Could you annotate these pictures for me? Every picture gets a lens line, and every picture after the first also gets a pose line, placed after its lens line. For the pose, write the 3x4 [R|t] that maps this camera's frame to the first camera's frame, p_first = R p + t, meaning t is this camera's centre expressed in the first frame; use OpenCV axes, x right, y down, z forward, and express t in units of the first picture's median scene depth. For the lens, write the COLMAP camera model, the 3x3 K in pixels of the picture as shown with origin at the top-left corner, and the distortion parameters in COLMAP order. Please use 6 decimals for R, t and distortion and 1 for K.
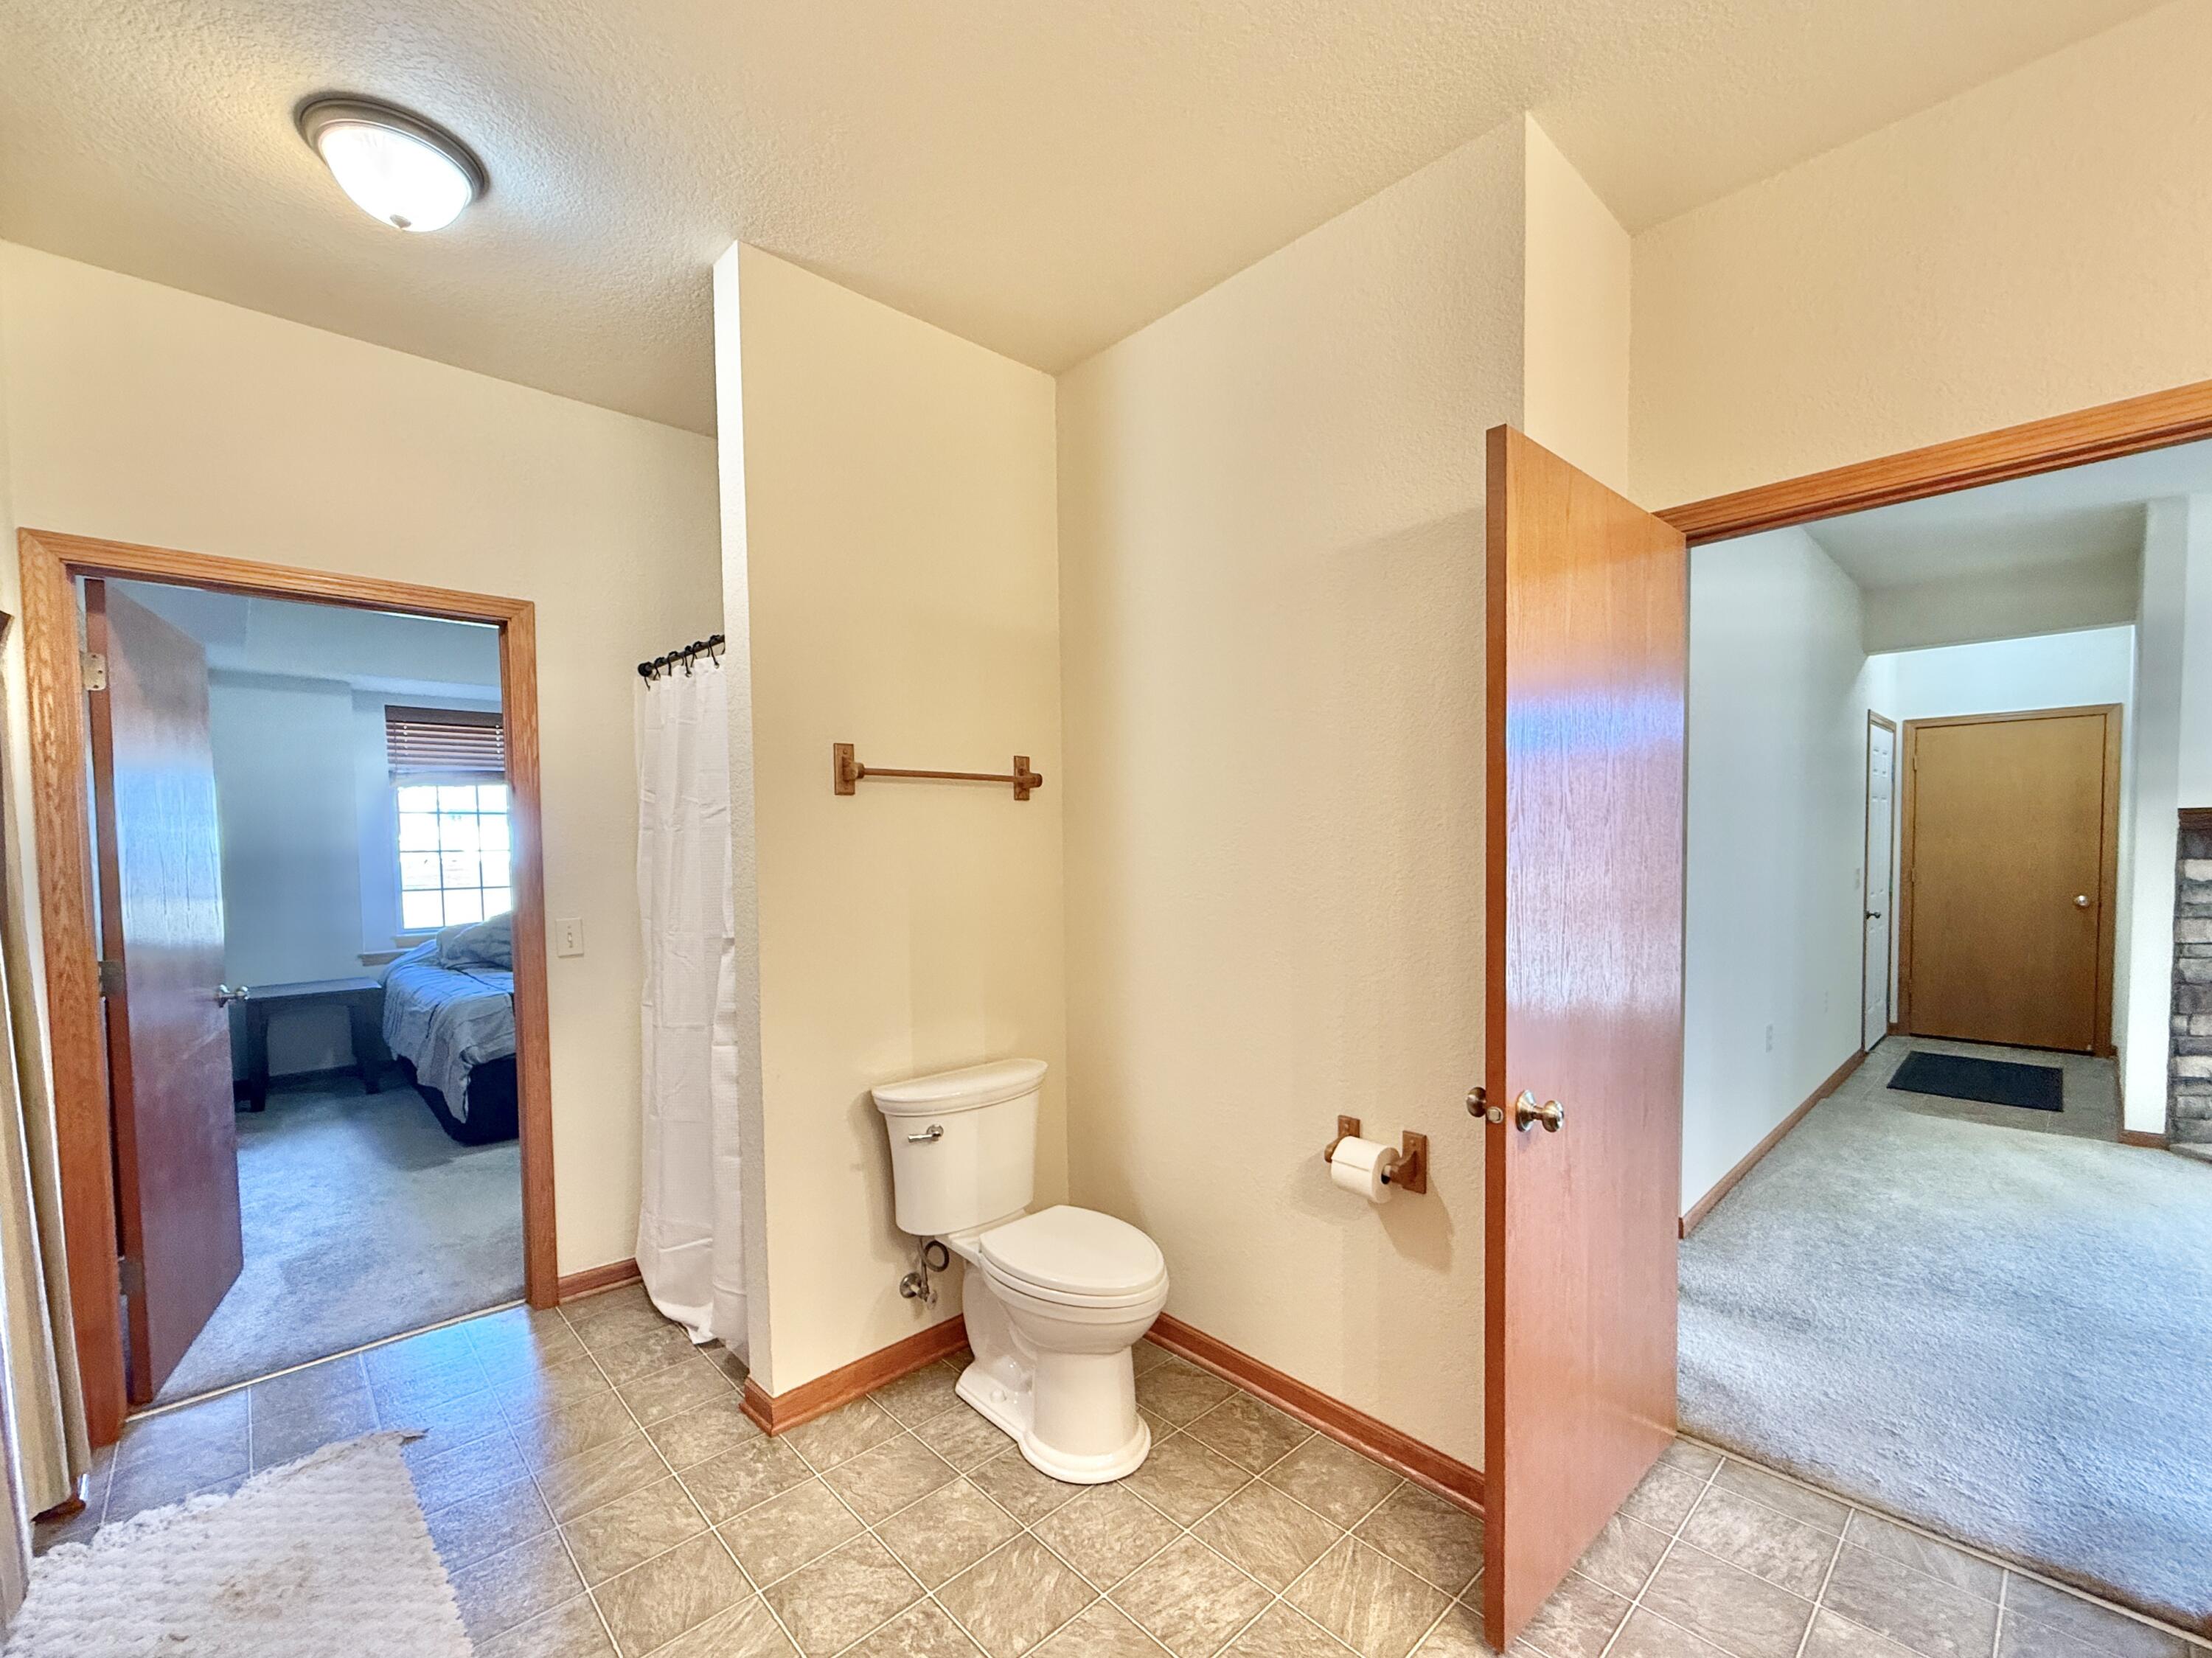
lens RADIAL K [[923.7, 0, 1114.4], [0, 923.7, 889.4], [0, 0, 1]] dist [0.000995, 0.000131]
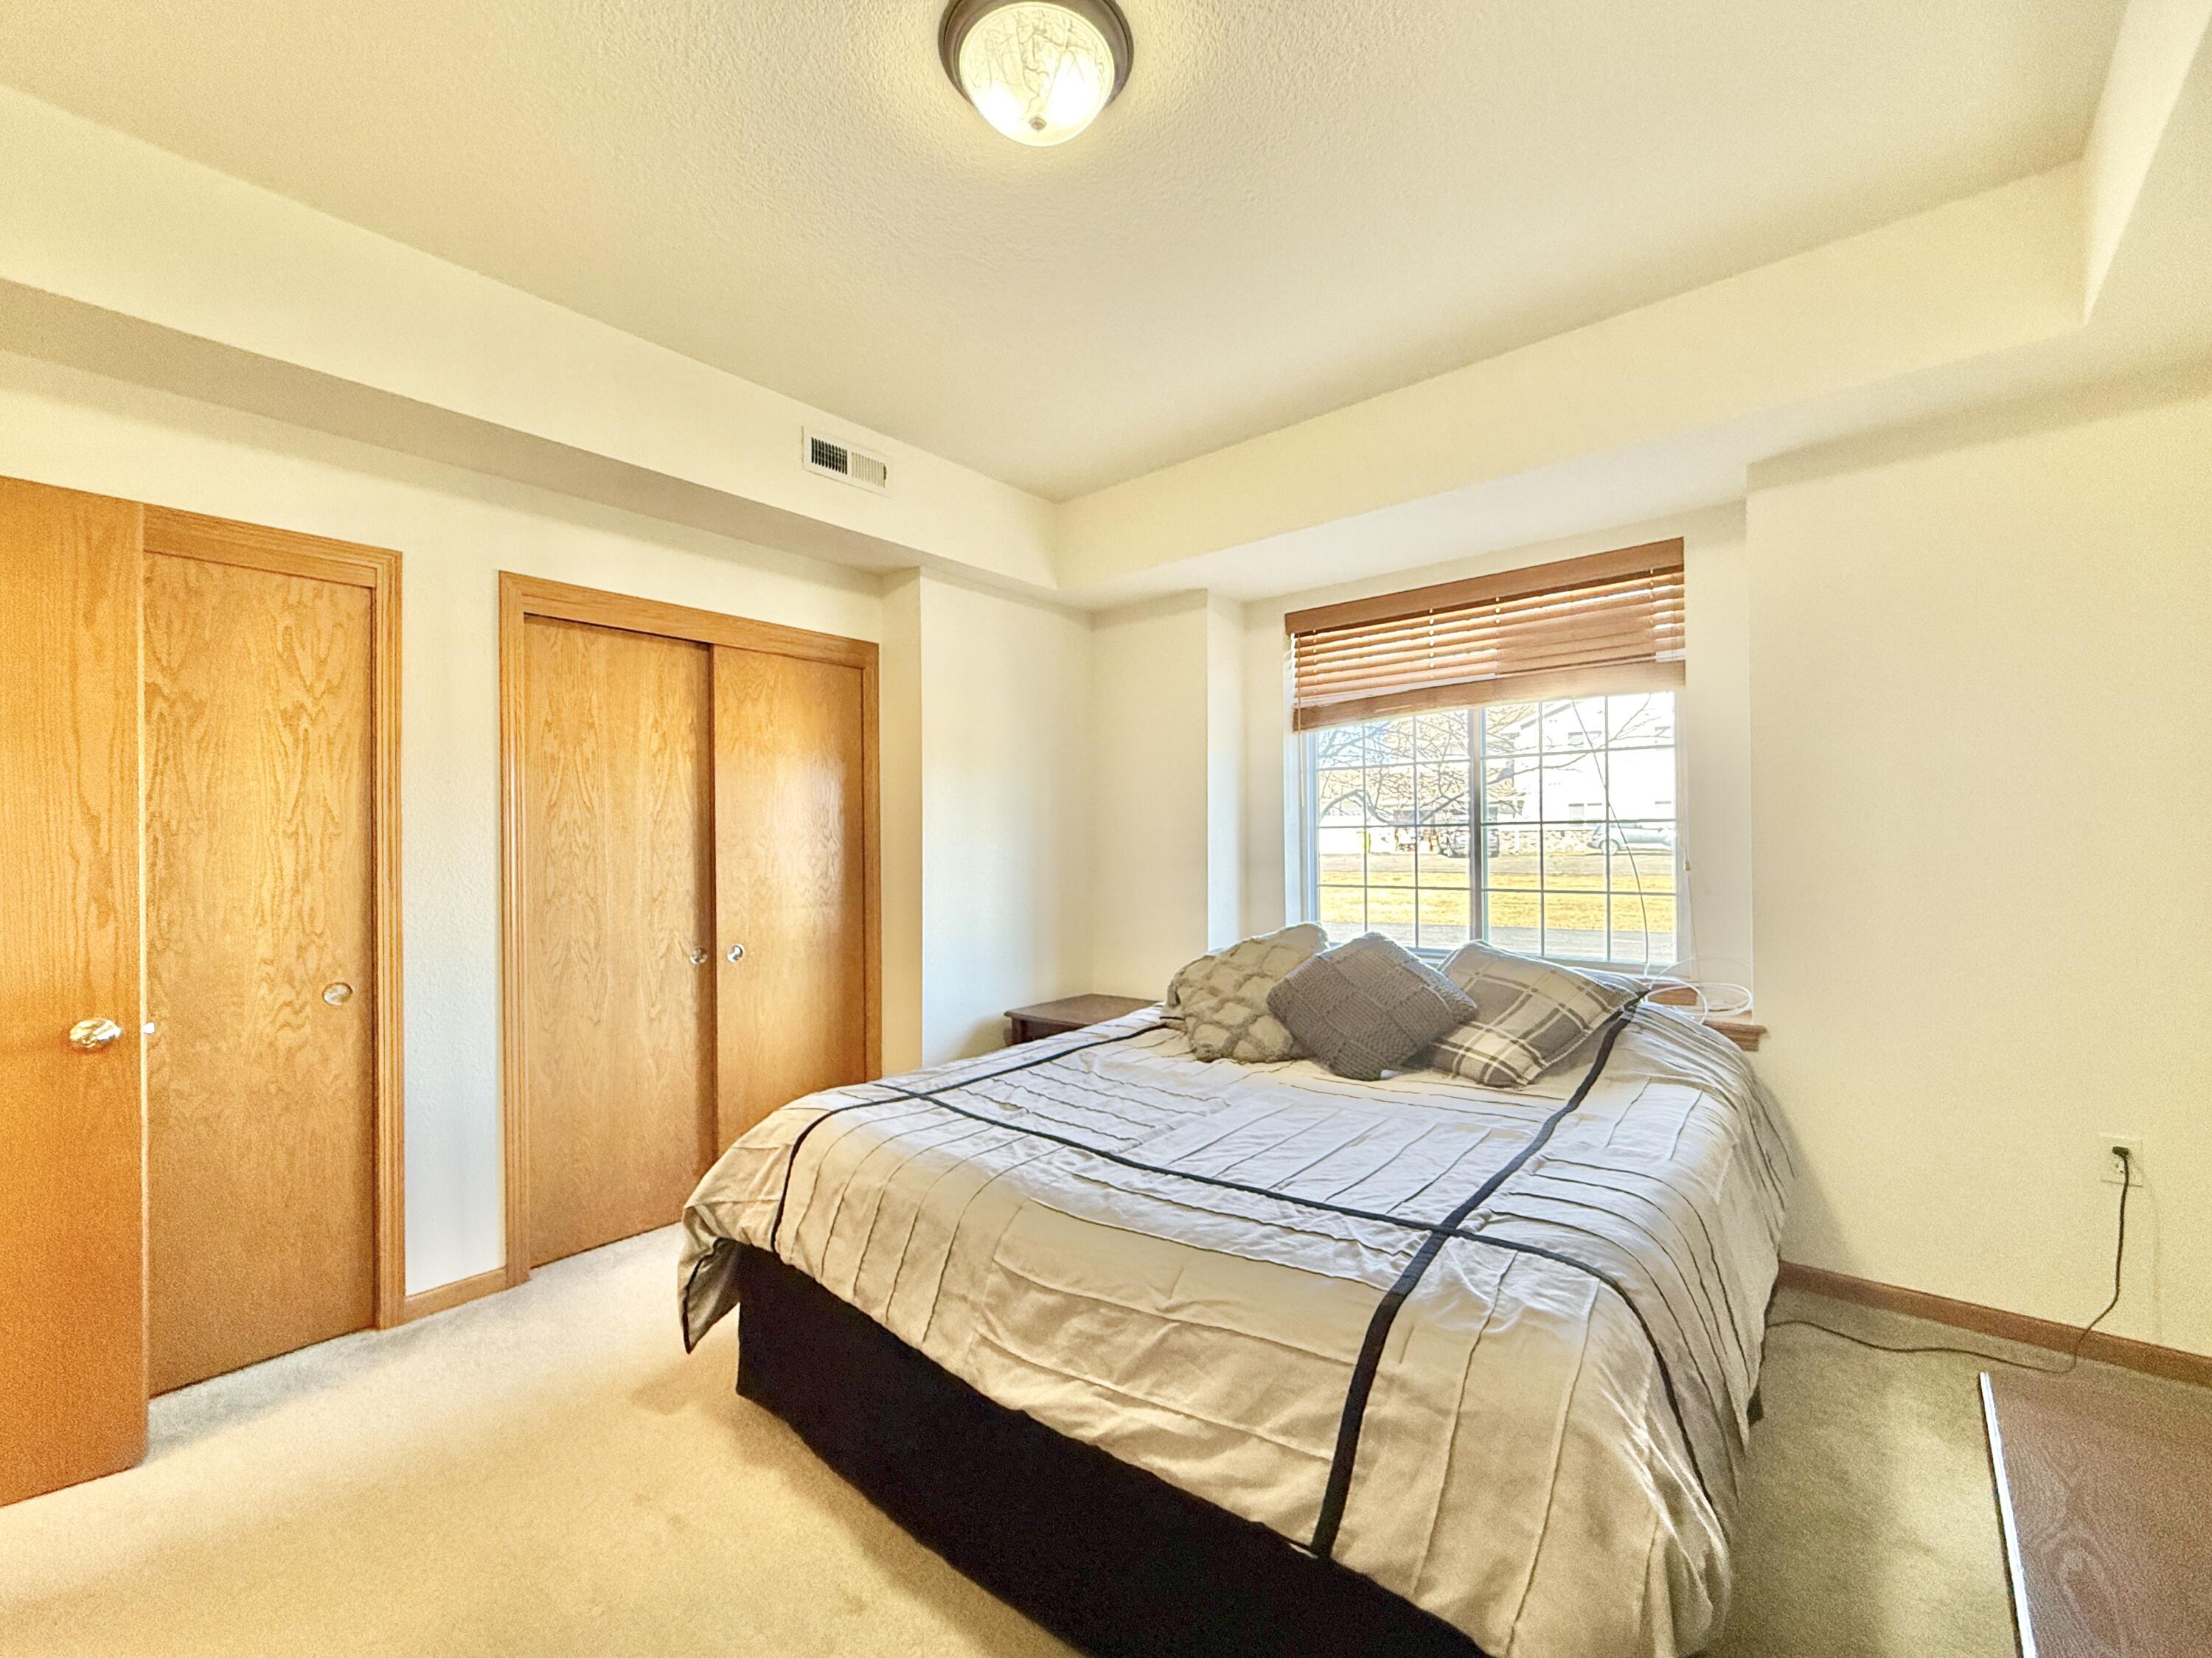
lens RADIAL K [[912.3, 0, 1097.3], [0, 912.3, 847.5], [0, 0, 1]] dist [-0.000045, -0.000054]
pose [[0.094181, 0.013065, -0.995469, -0.134155], [-0.043829, 0.998999, 0.008965, -0.028049], [0.994590, 0.042787, 0.094659, 0.883271]]
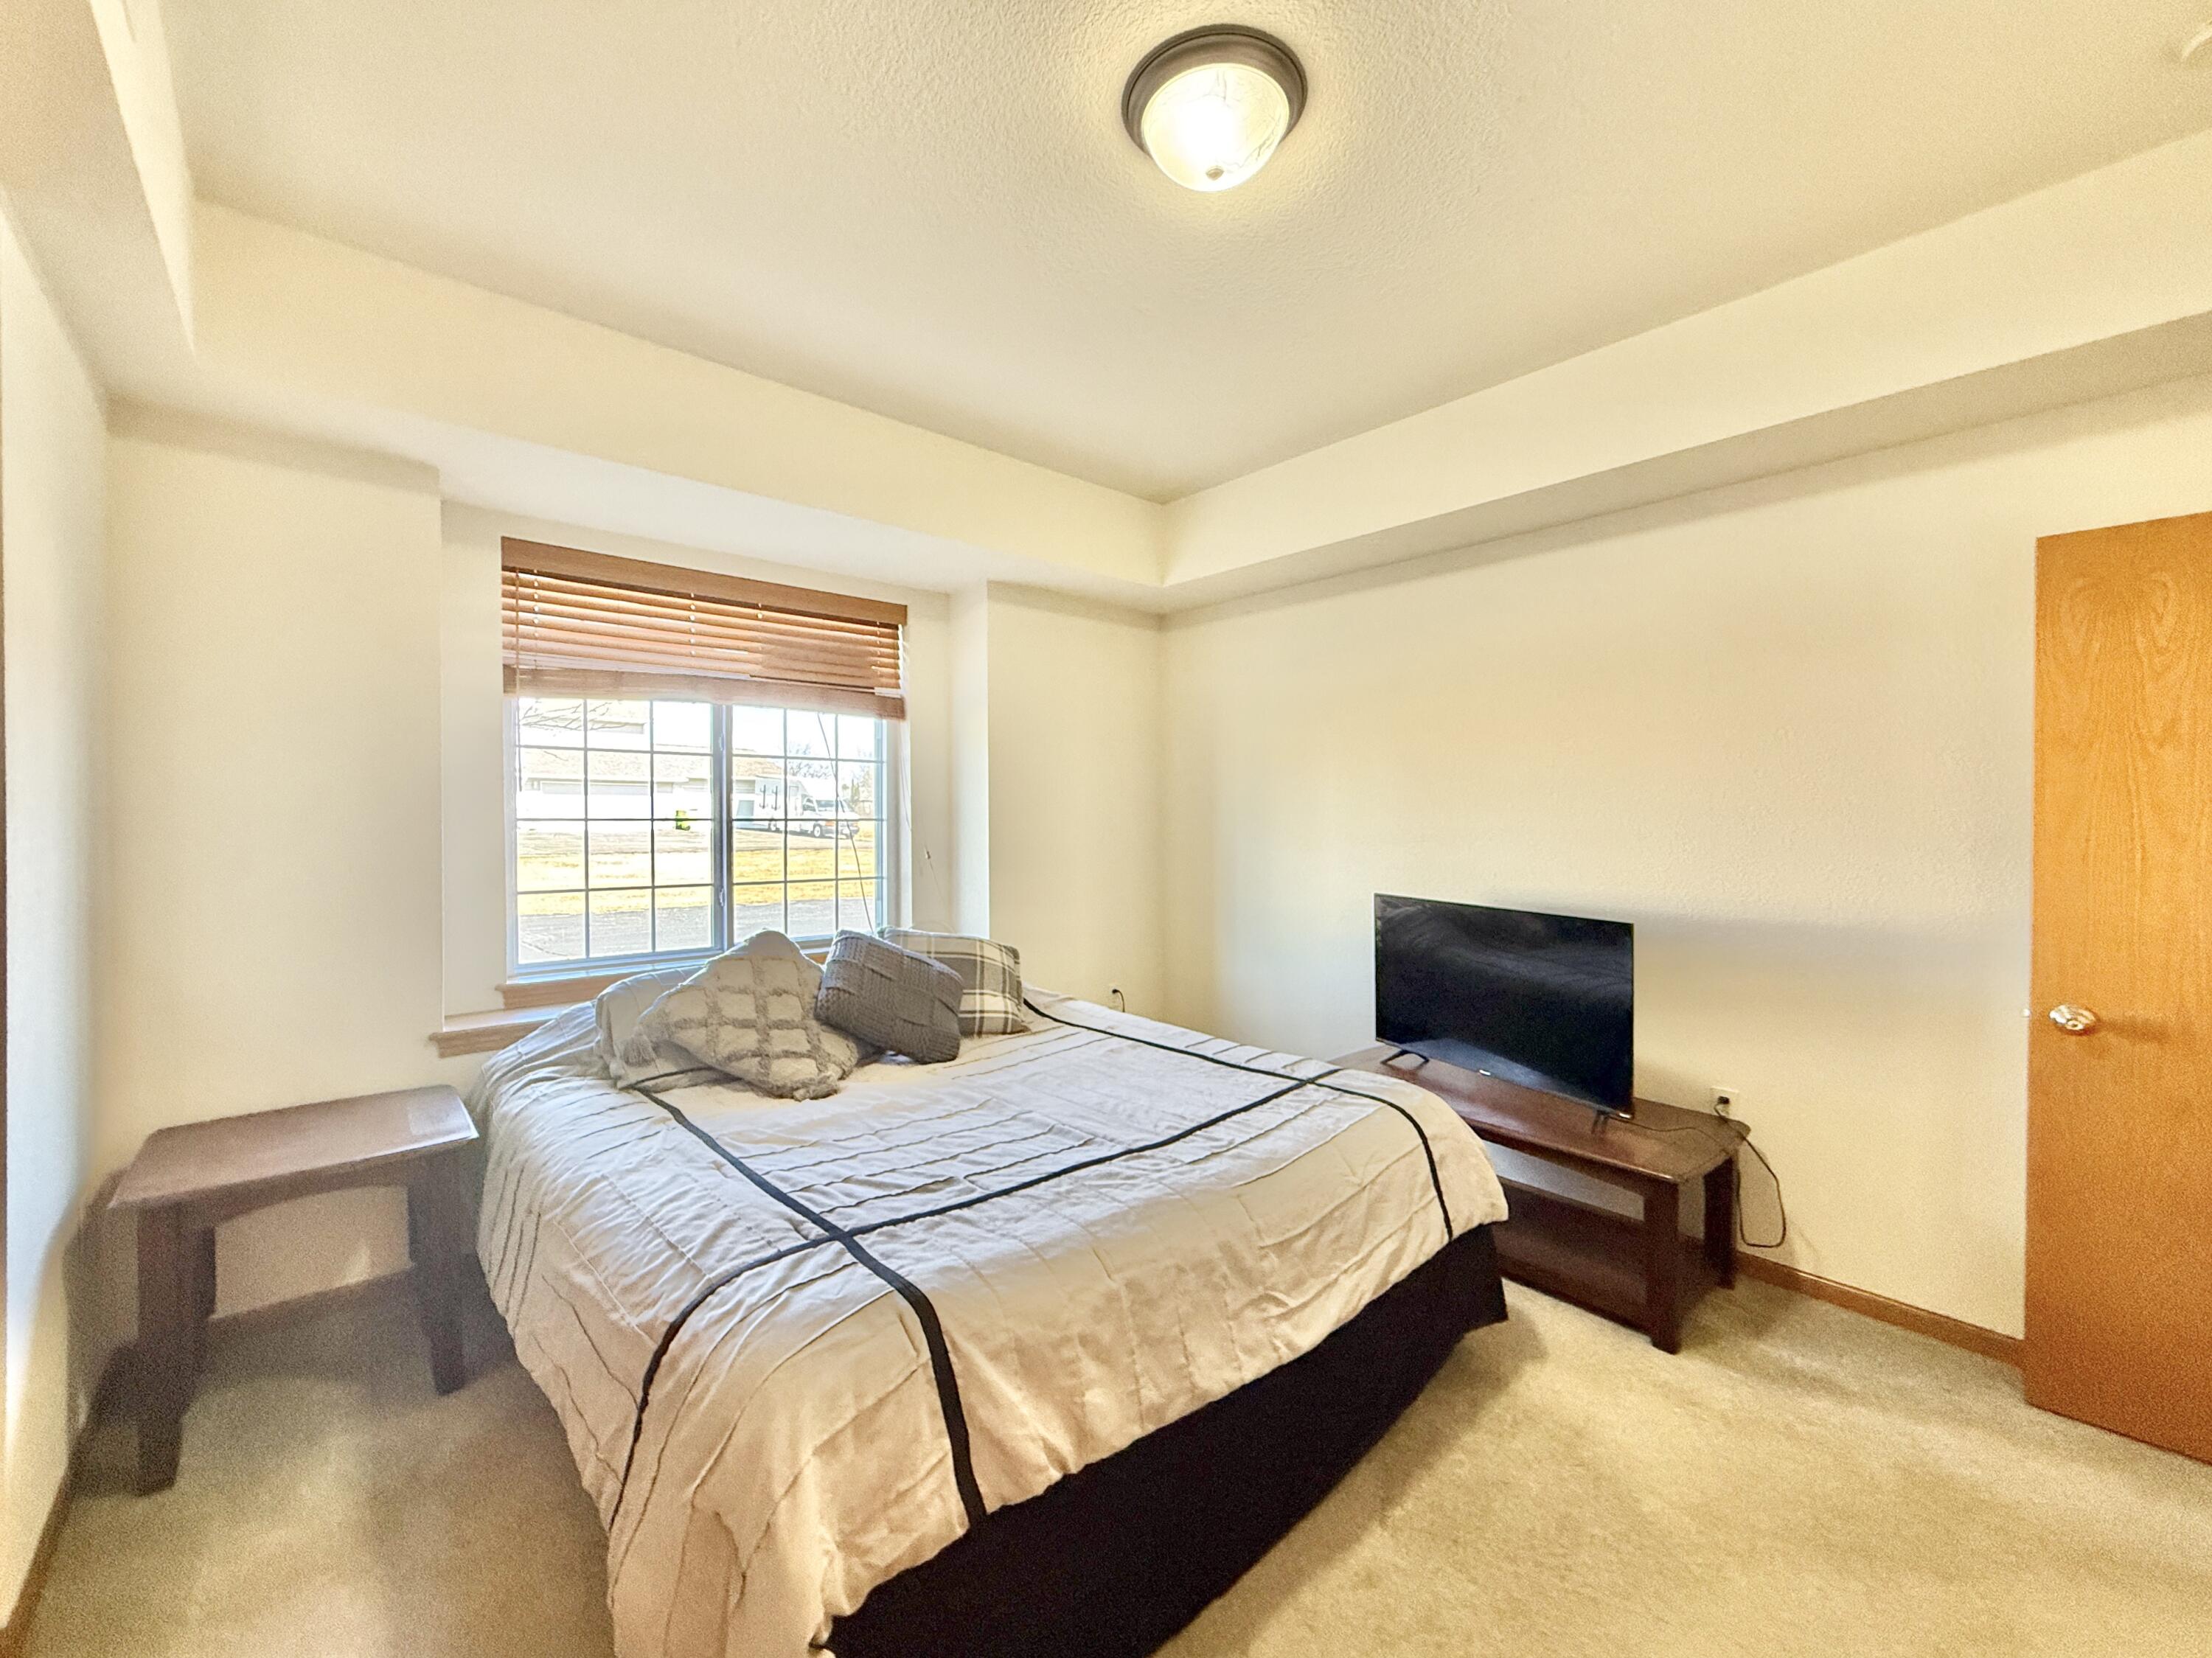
lens RADIAL K [[897.6, 0, 1103.4], [0, 897.6, 842.6], [0, 0, 1]] dist [-0.001157, 0.000096]
pose [[0.998317, 0.011770, -0.056785, -0.462670], [-0.013307, 0.999553, -0.026768, -0.021003], [0.056445, 0.027479, 0.998028, 0.573370]]
